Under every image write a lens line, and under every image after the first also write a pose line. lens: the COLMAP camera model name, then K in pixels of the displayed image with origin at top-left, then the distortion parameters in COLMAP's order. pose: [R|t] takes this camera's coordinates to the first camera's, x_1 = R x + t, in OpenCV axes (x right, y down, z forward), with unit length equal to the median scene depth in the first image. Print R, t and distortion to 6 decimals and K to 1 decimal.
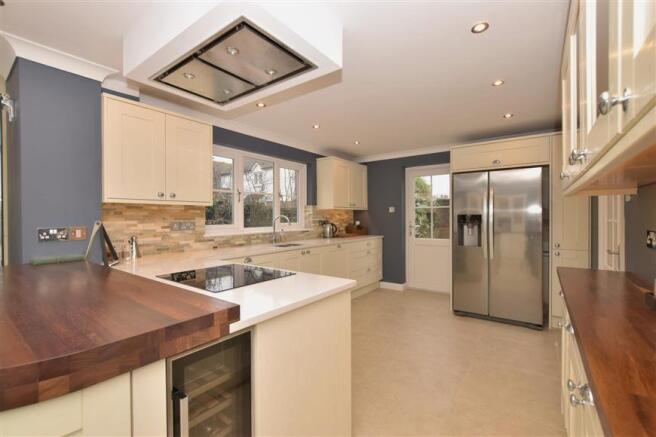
lens RADIAL K [[289.0, 0, 326.8], [0, 289.0, 220.7], [0, 0, 1]] dist [-0.007746, 0.001076]
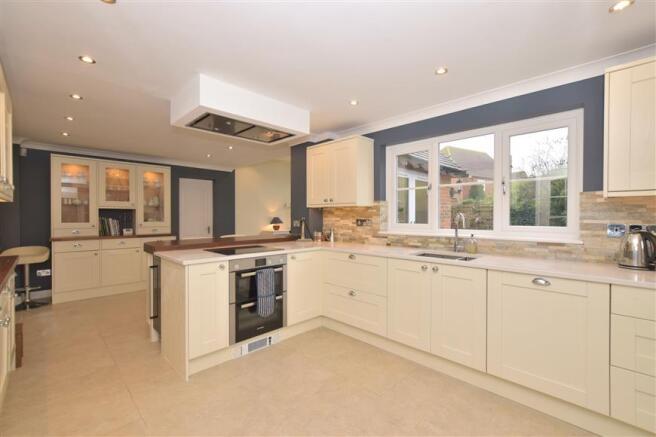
lens RADIAL K [[289.0, 0, 327.1], [0, 289.0, 218.1], [0, 0, 1]] dist [-0.007746, 0.001076]
pose [[-0.146868, 0.014221, -0.989054, 0.629861], [-0.011803, 0.999800, 0.016128, -0.016597], [0.989086, 0.014043, -0.146671, 0.859656]]
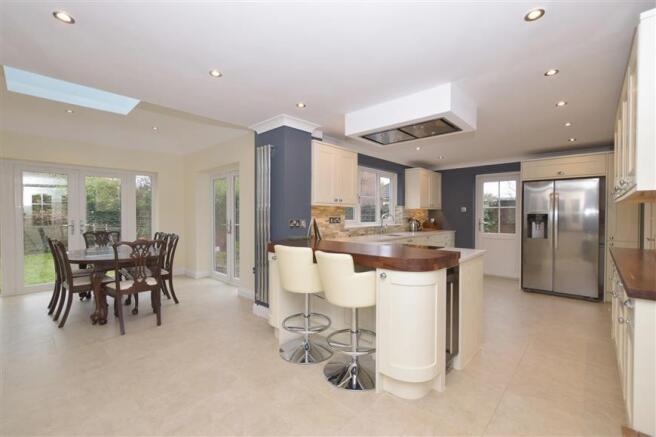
lens RADIAL K [[289.0, 0, 326.5], [0, 289.0, 219.9], [0, 0, 1]] dist [-0.007746, 0.001076]
pose [[0.993574, 0.009231, -0.112805, -0.313123], [-0.008757, 0.999951, 0.004704, 0.007828], [0.112842, -0.003686, 0.993606, -0.408051]]
